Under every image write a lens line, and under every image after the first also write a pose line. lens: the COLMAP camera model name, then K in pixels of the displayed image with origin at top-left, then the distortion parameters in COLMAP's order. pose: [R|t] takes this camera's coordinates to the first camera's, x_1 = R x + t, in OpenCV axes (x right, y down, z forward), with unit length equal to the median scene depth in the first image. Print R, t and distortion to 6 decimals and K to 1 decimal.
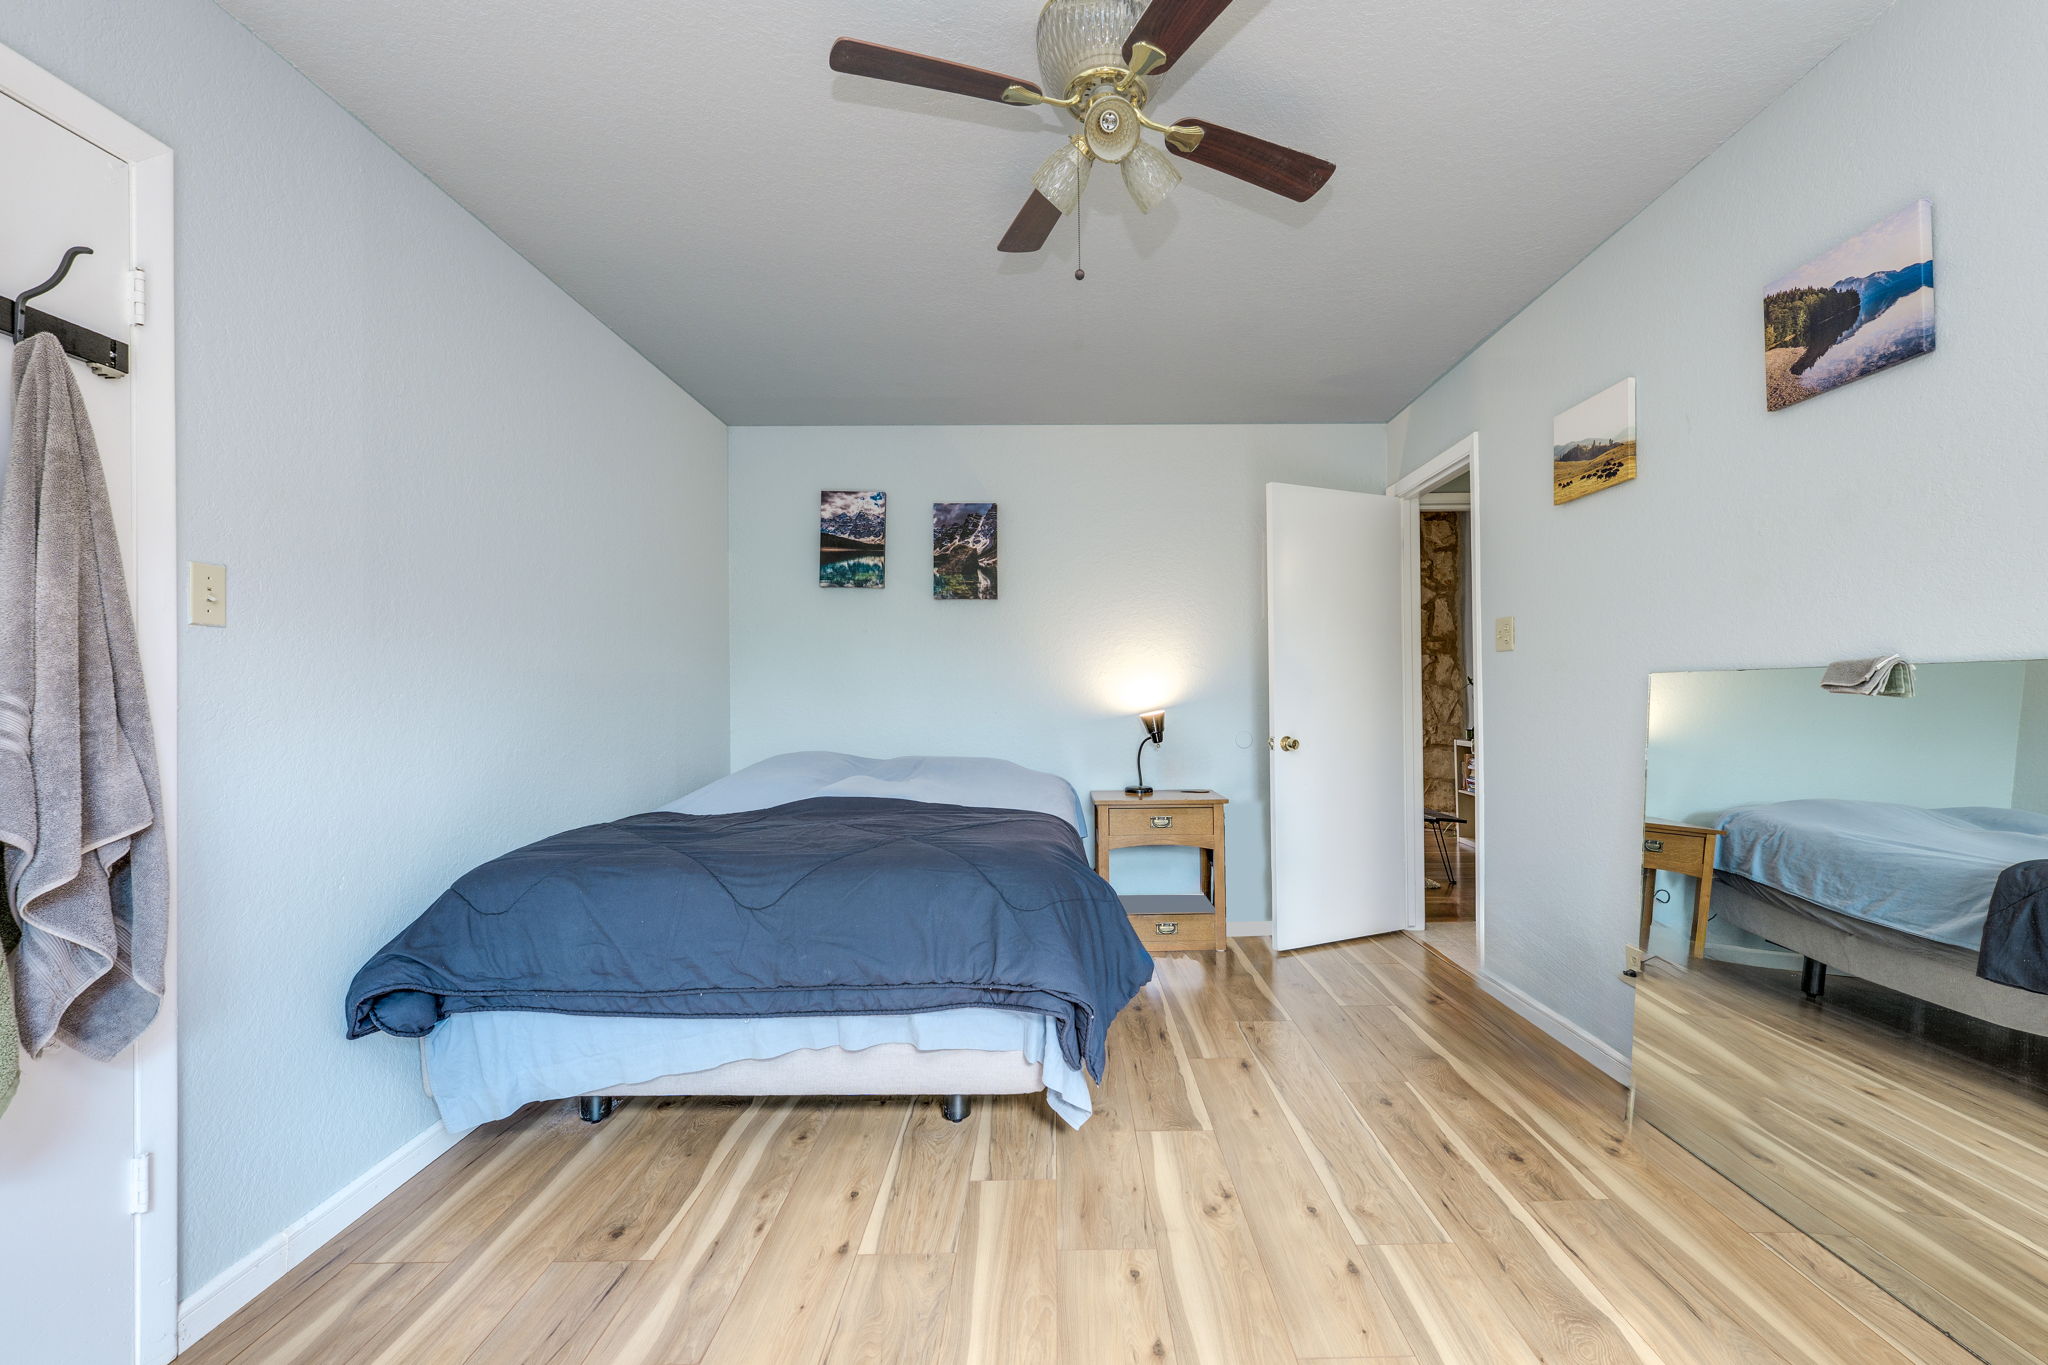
lens RADIAL K [[914.3, 0, 1029.3], [0, 914.3, 685.8], [0, 0, 1]] dist [0.002817, -0.000045]
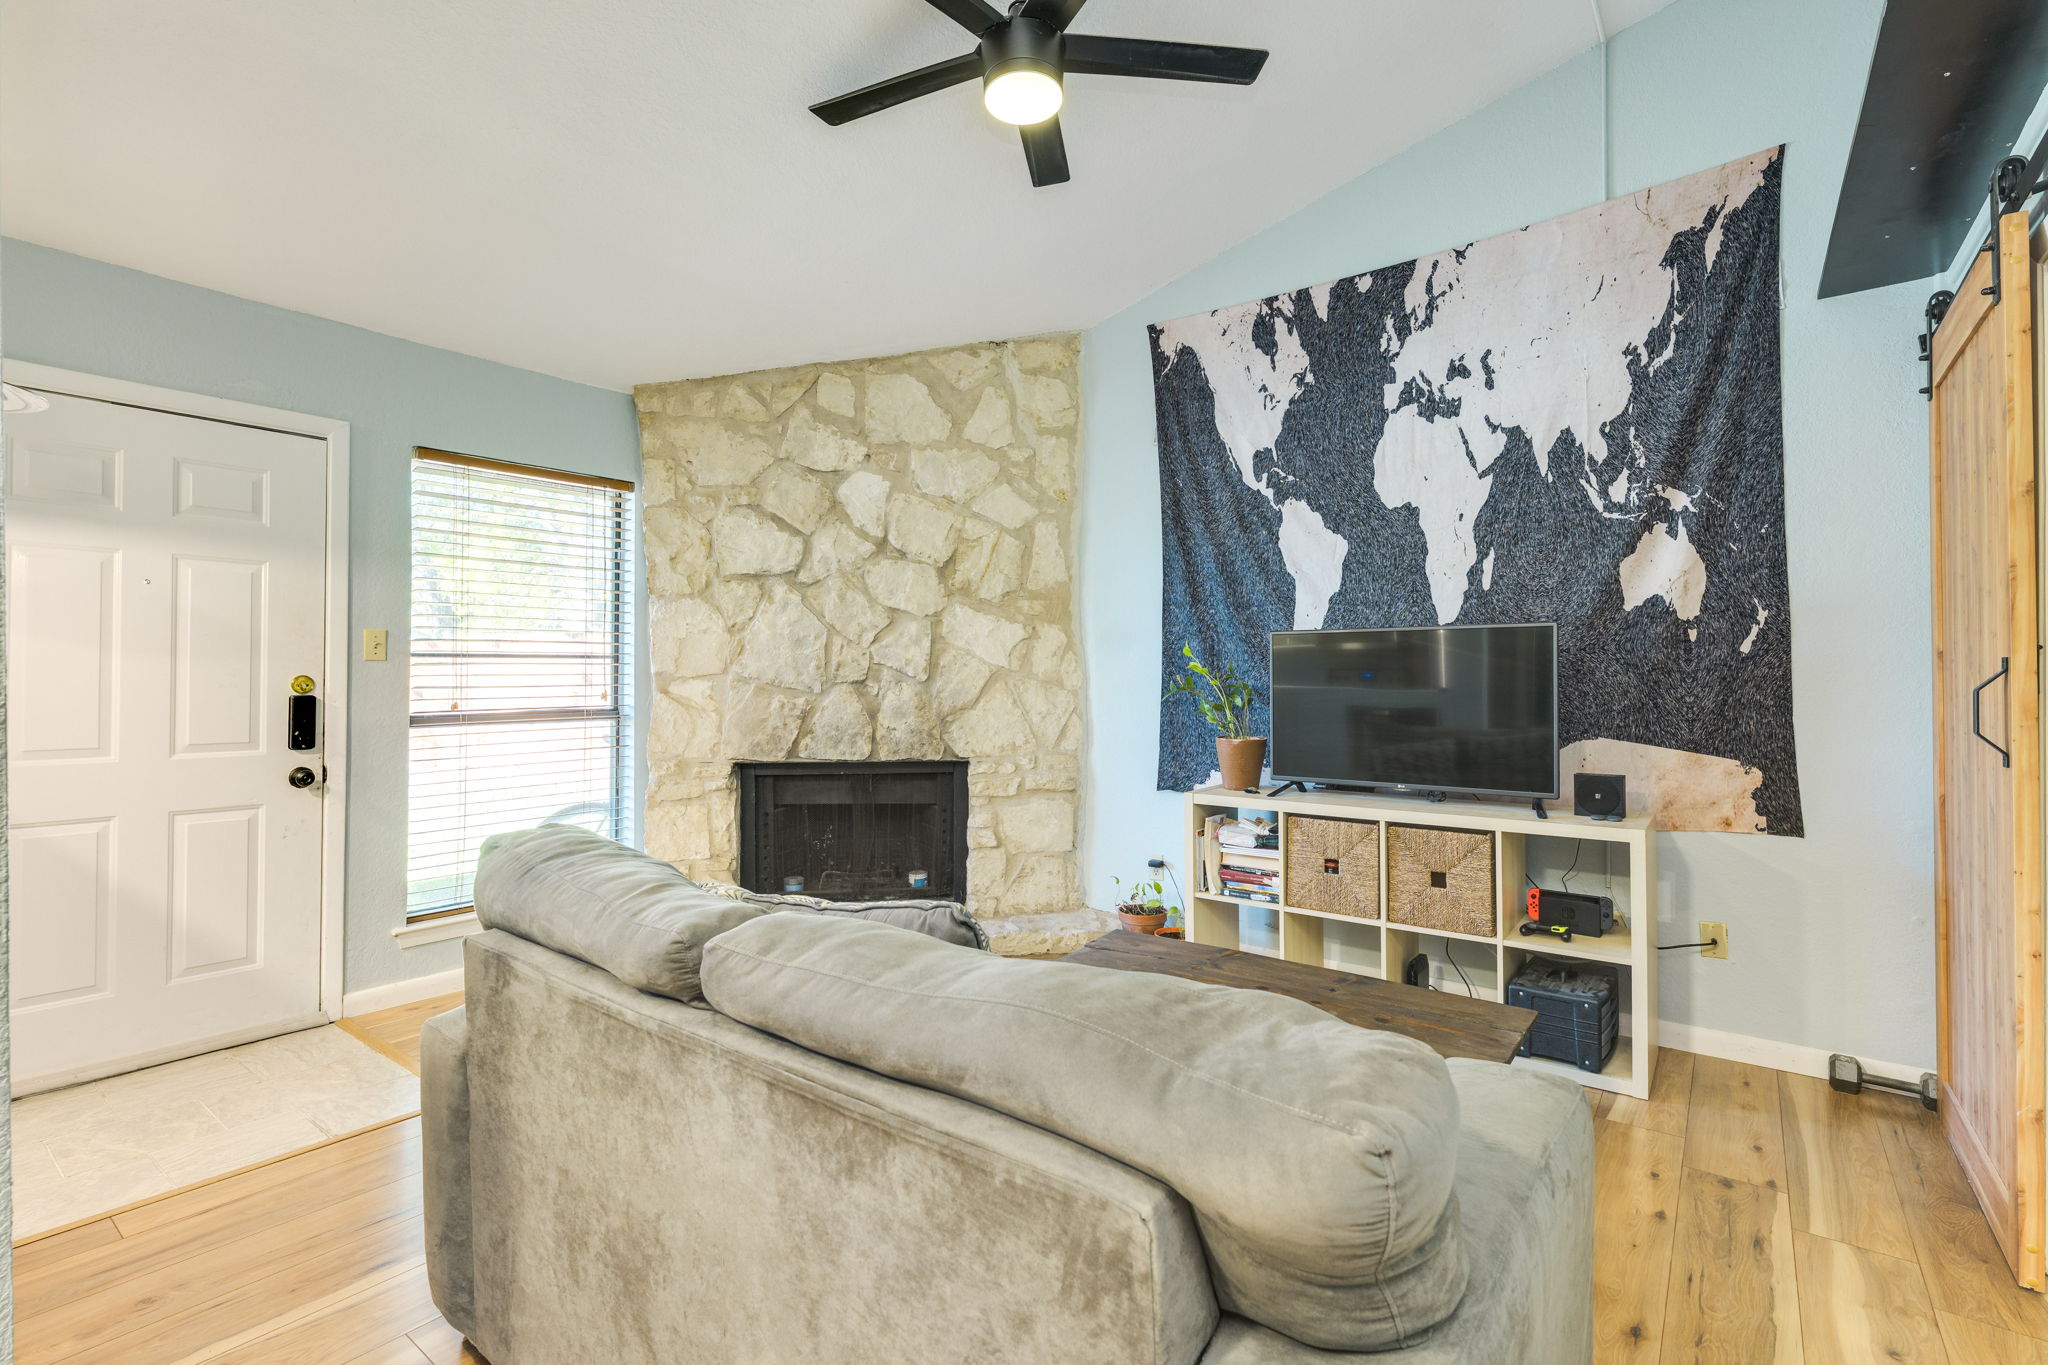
lens RADIAL K [[937.6, 0, 1021.8], [0, 937.6, 670.2], [0, 0, 1]] dist [0.000779, 0.000188]
pose [[0.586436, 0.011532, 0.809914, -0.010693], [-0.011816, 0.999914, -0.005681, -0.003497], [-0.809909, -0.006238, 0.586522, 0.688354]]
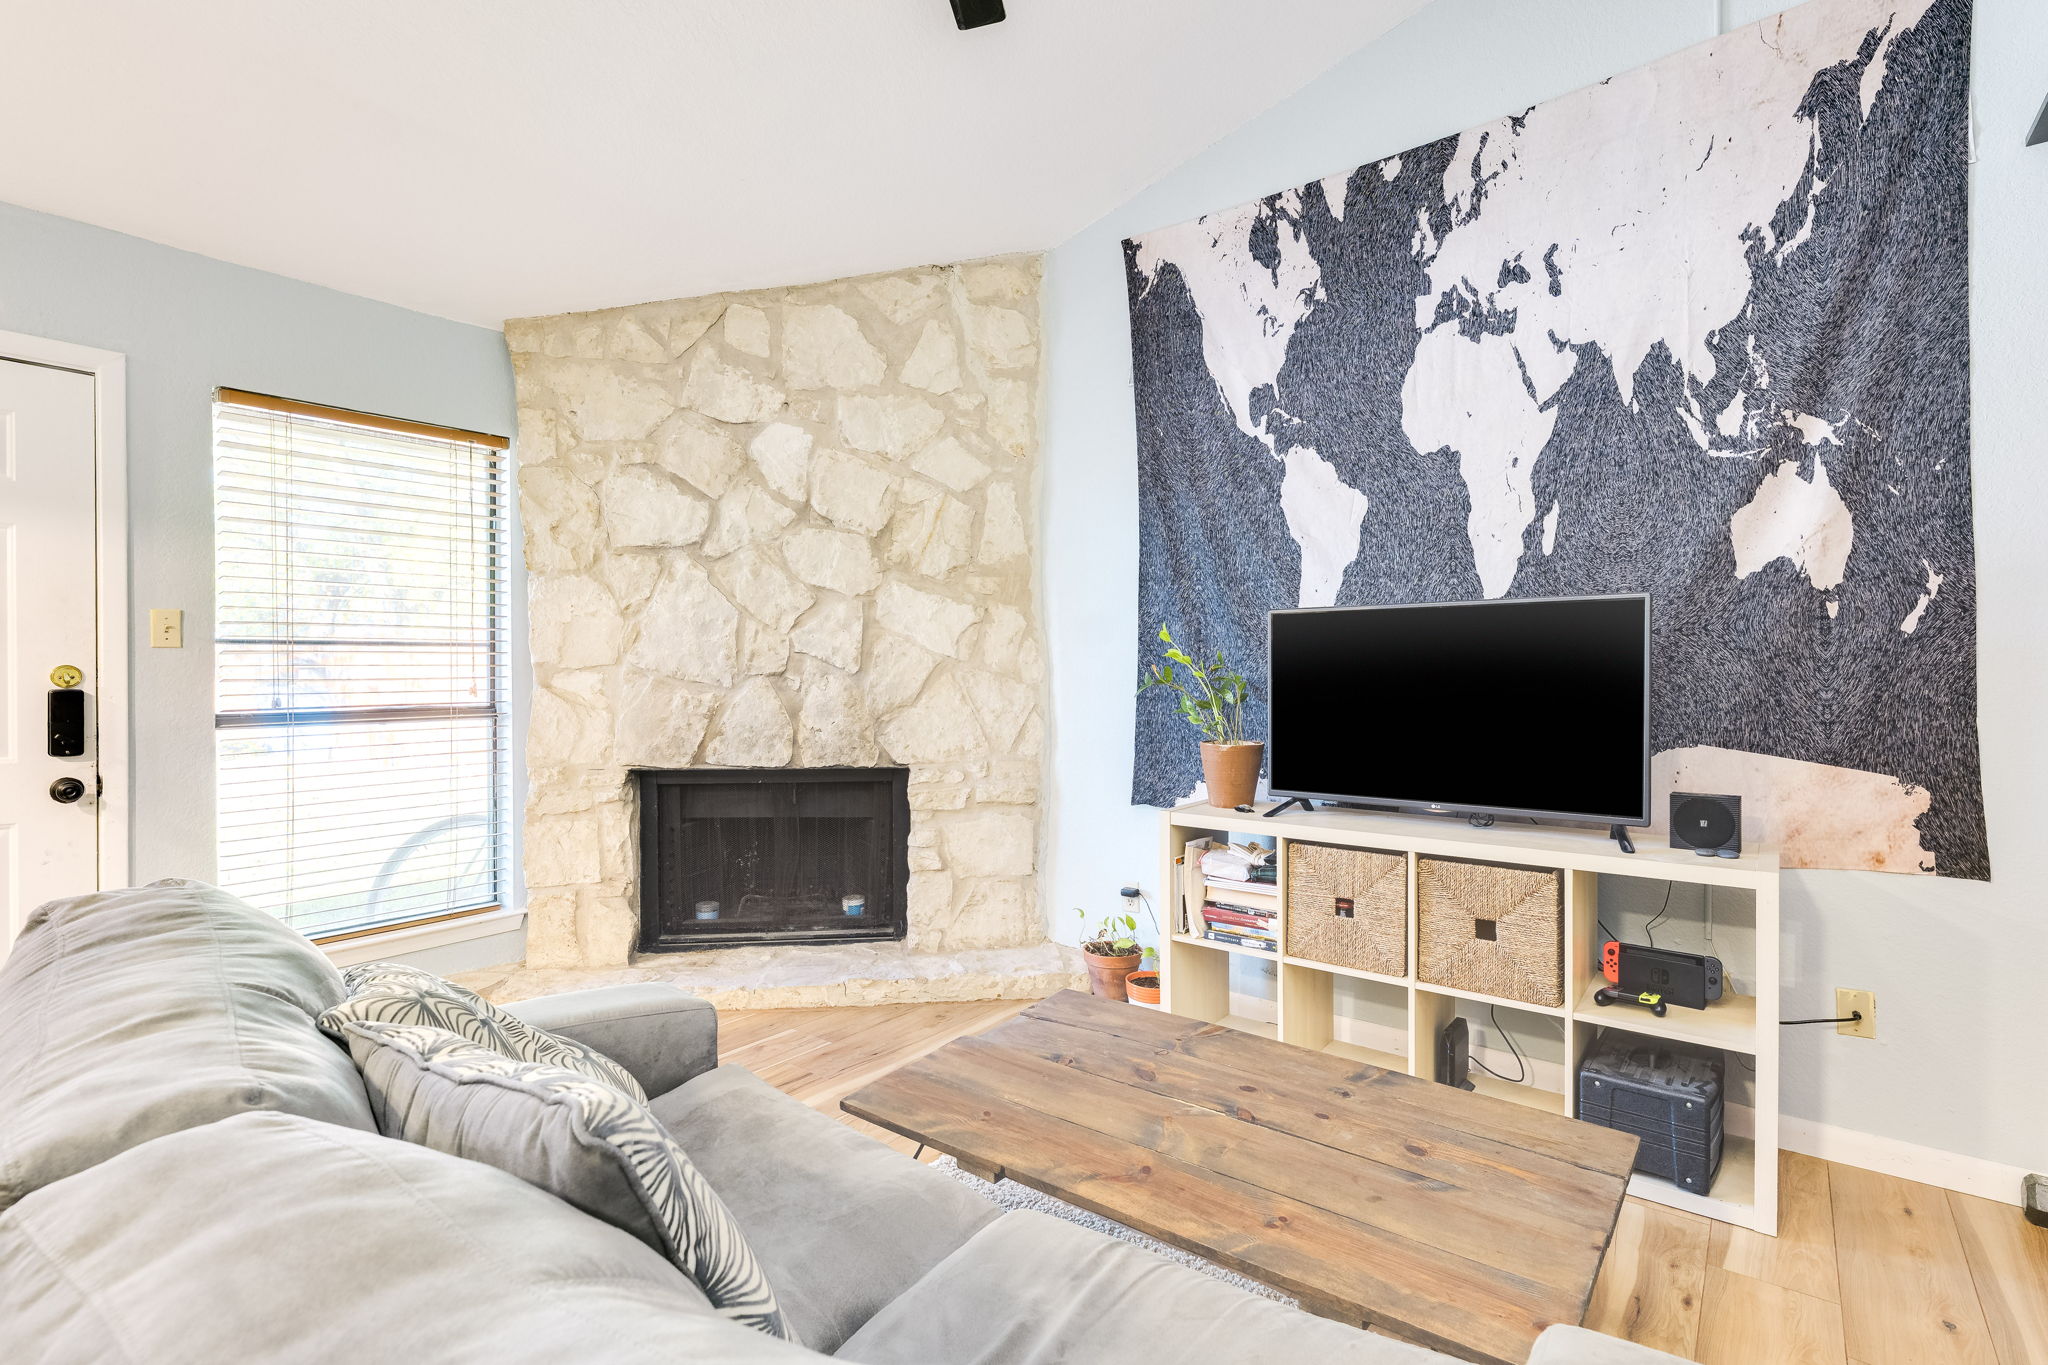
lens RADIAL K [[963.4, 0, 986.8], [0, 963.4, 686.2], [0, 0, 1]] dist [0.001891, -0.000570]
pose [[0.614655, -0.005854, 0.788774, 0.066824], [-0.011214, 0.999807, 0.016159, -0.001599], [-0.788716, -0.018777, 0.614470, 0.713912]]
